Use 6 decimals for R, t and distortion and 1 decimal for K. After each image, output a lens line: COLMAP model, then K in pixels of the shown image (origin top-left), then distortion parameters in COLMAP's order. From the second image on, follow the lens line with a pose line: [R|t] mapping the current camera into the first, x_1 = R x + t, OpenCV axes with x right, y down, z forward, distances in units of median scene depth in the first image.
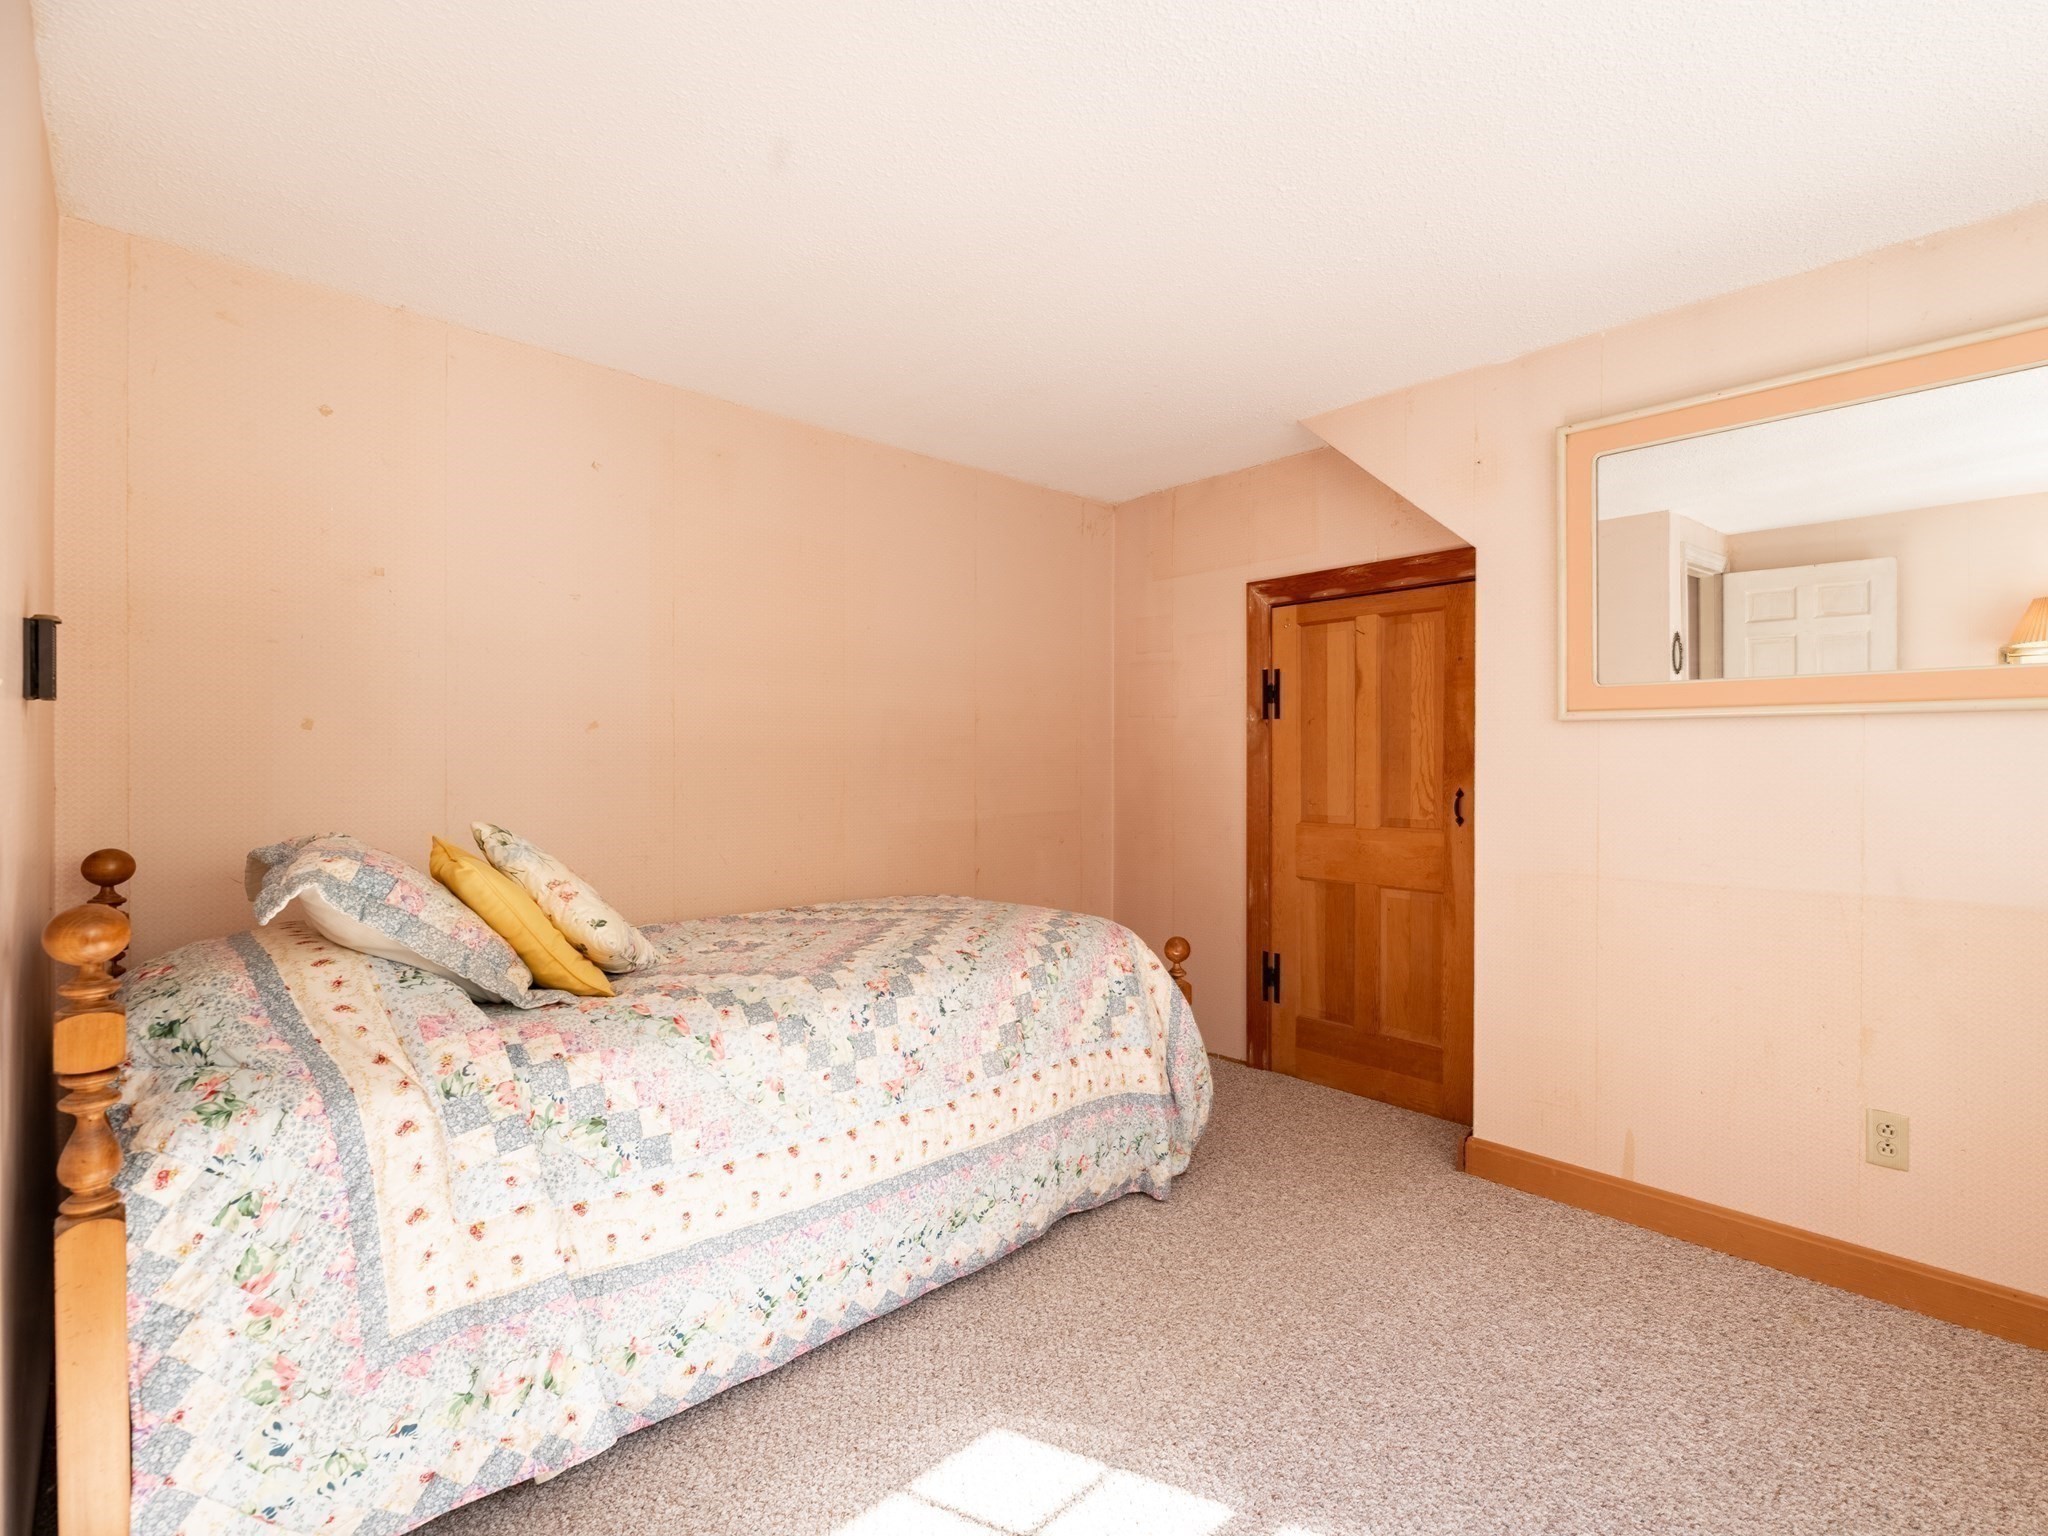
lens RADIAL K [[952.8, 0, 1087.9], [0, 952.8, 764.6], [0, 0, 1]] dist [-0.002391, -0.001400]
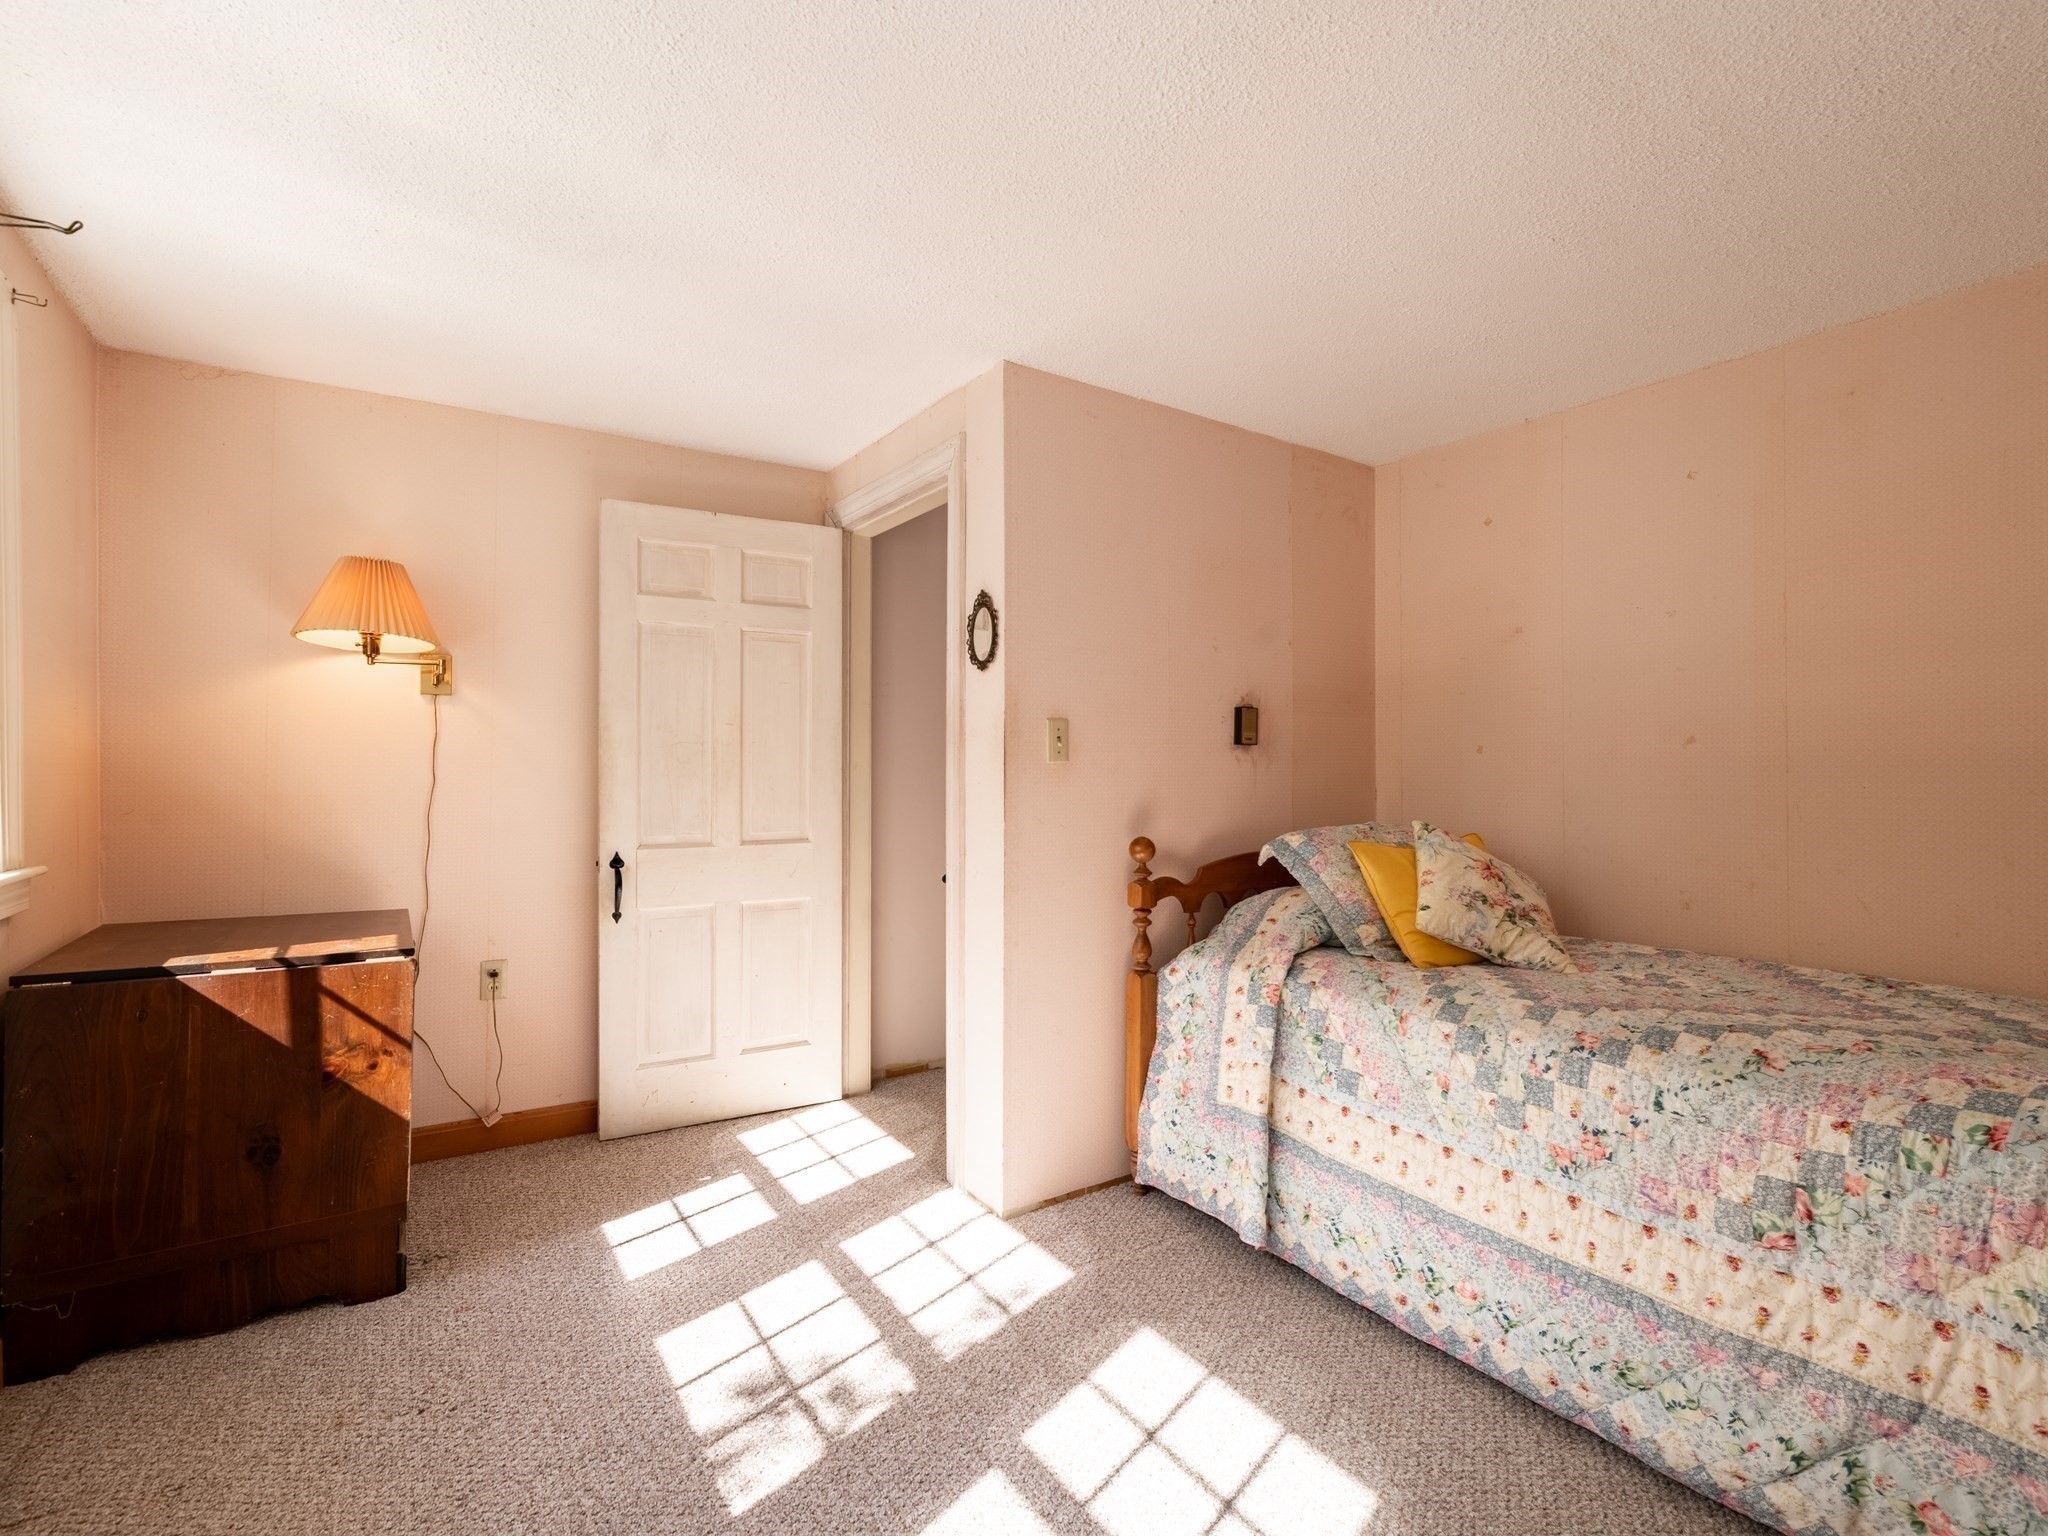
lens RADIAL K [[952.8, 0, 1087.9], [0, 952.8, 764.6], [0, 0, 1]] dist [-0.002391, -0.001400]
pose [[-0.165718, -0.009603, -0.986126, 0.722049], [-0.006996, 0.999939, -0.008562, -0.004135], [0.986148, 0.005480, -0.165775, 0.722355]]
